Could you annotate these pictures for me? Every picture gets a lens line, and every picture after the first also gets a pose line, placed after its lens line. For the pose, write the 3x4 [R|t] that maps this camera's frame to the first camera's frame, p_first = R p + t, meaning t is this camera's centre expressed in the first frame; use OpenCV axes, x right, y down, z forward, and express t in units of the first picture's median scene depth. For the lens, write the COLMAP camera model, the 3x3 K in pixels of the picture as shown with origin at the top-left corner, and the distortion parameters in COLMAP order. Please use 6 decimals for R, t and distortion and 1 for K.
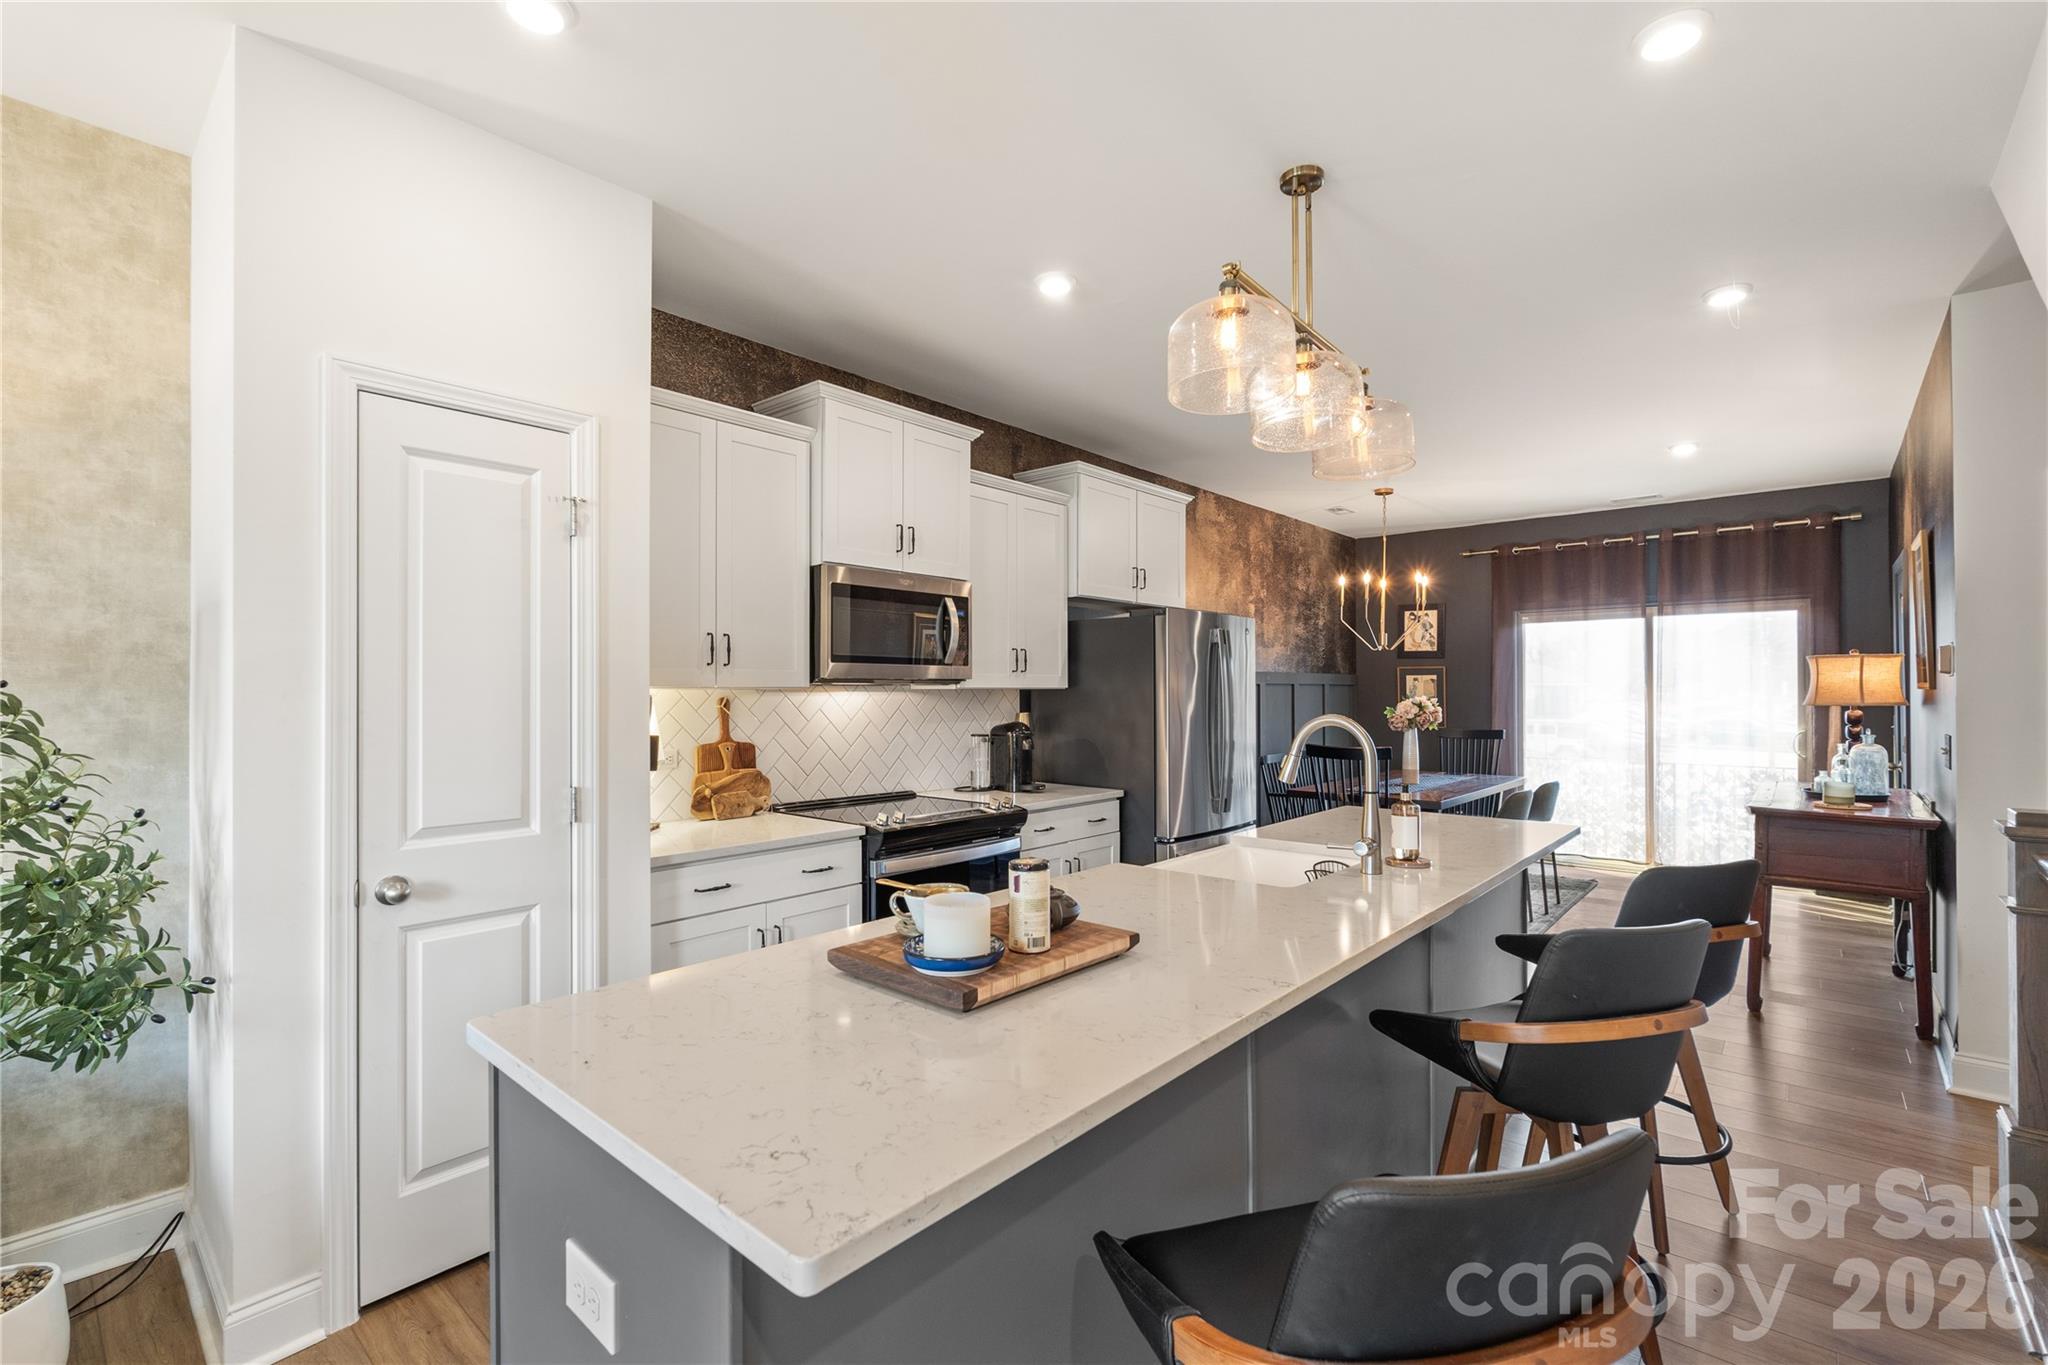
lens RADIAL K [[900.2, 0, 1025.3], [0, 900.2, 690.7], [0, 0, 1]] dist [-0.003901, -0.000480]
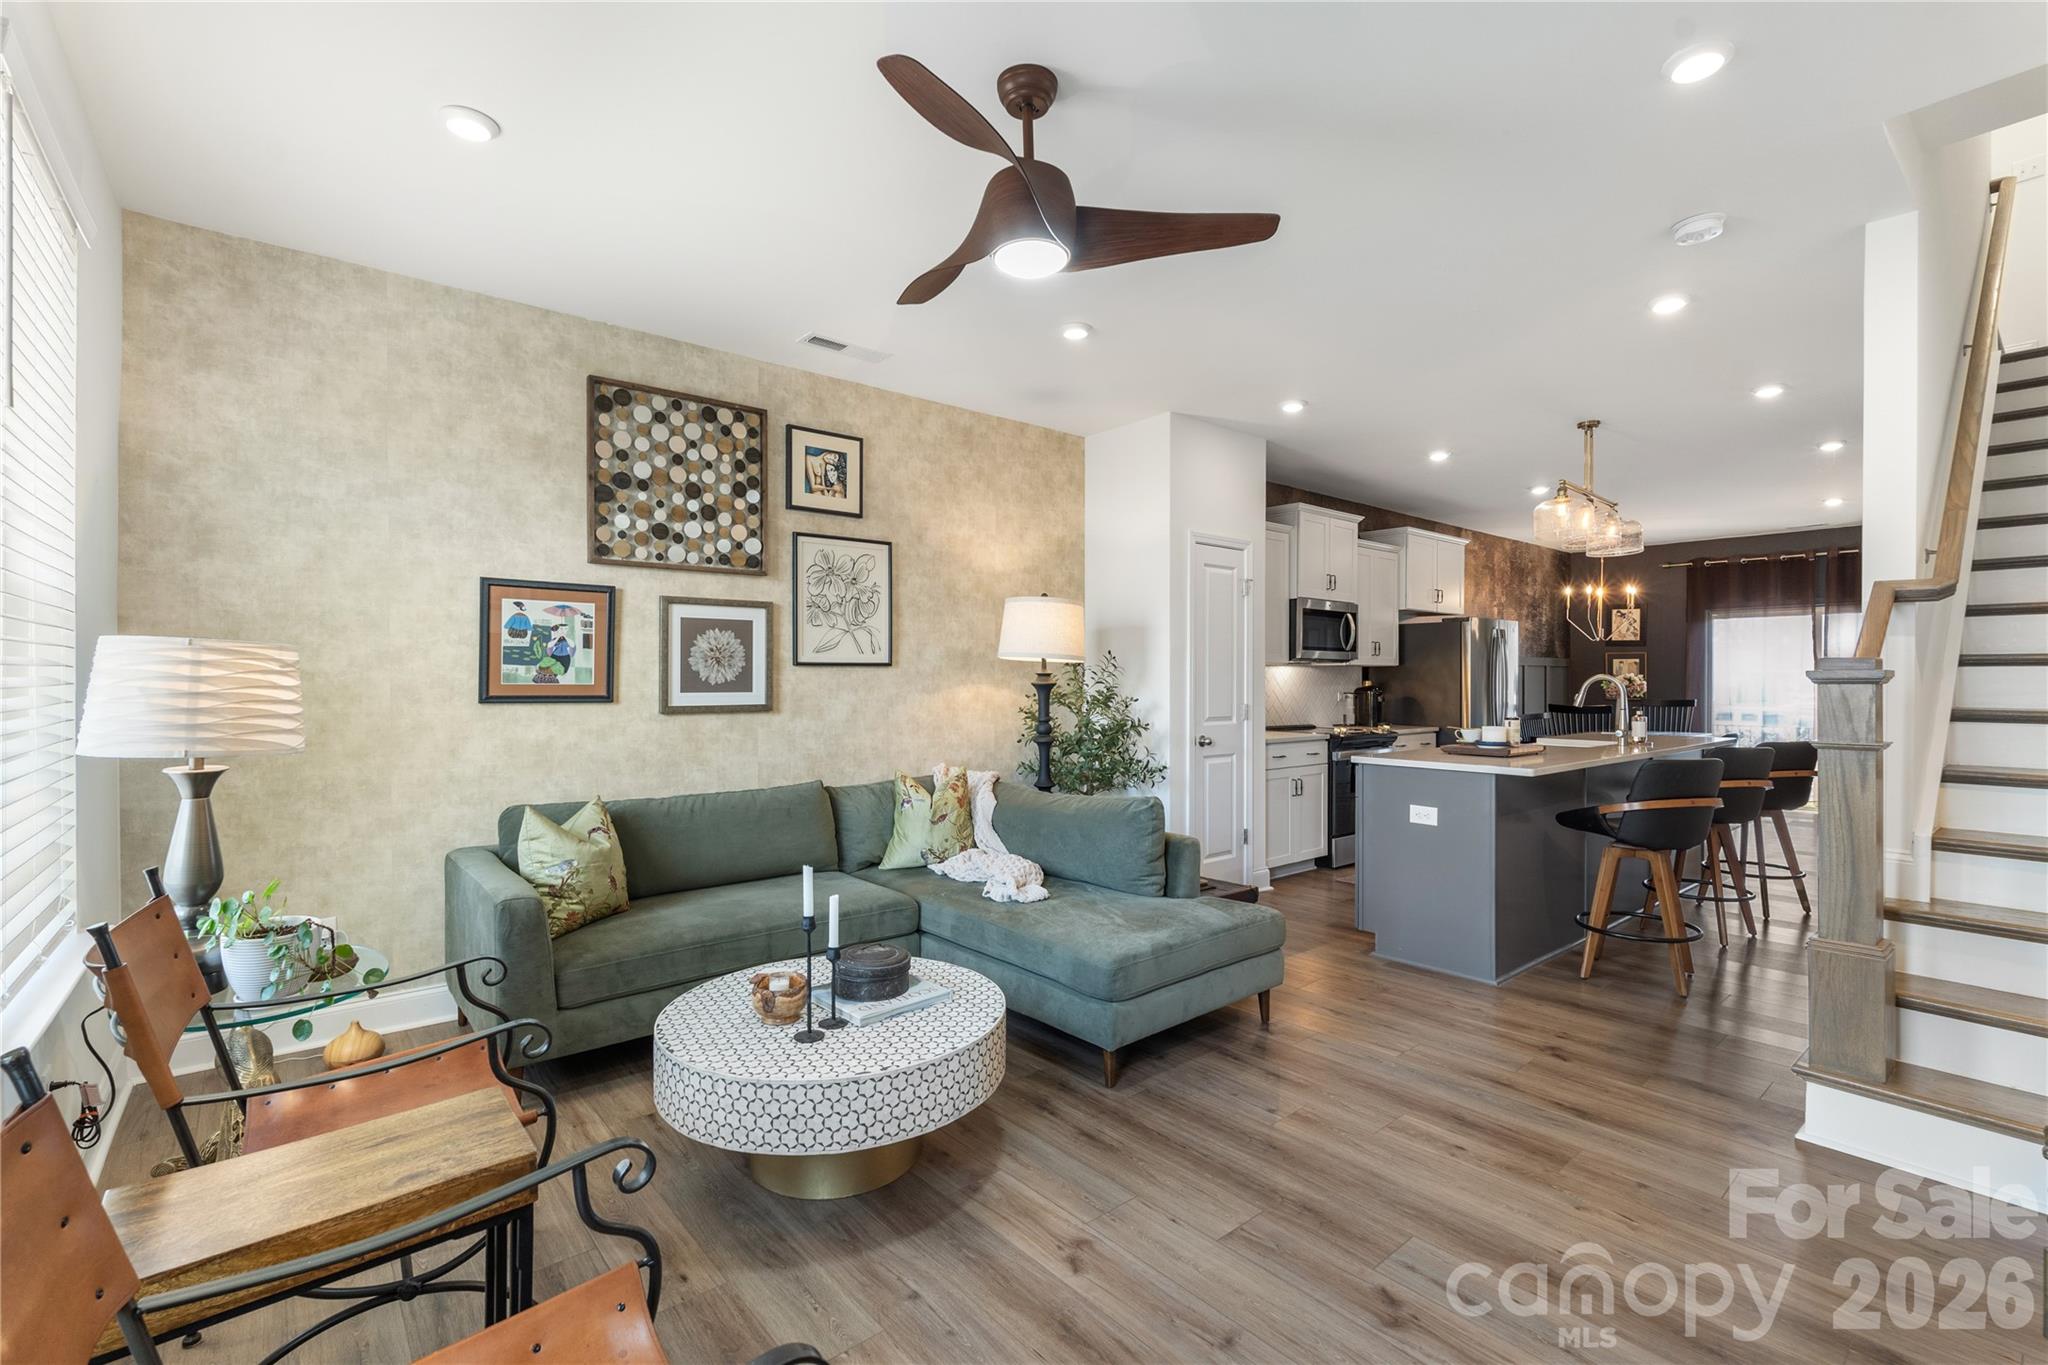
lens RADIAL K [[909.4, 0, 1024.0], [0, 909.4, 682.5], [0, 0, 1]] dist [0.001670, -0.000137]
pose [[0.988556, 0.004856, -0.150779, -0.395280], [-0.003995, 0.999974, 0.006013, 0.021733], [0.150804, -0.005342, 0.988549, -0.768662]]
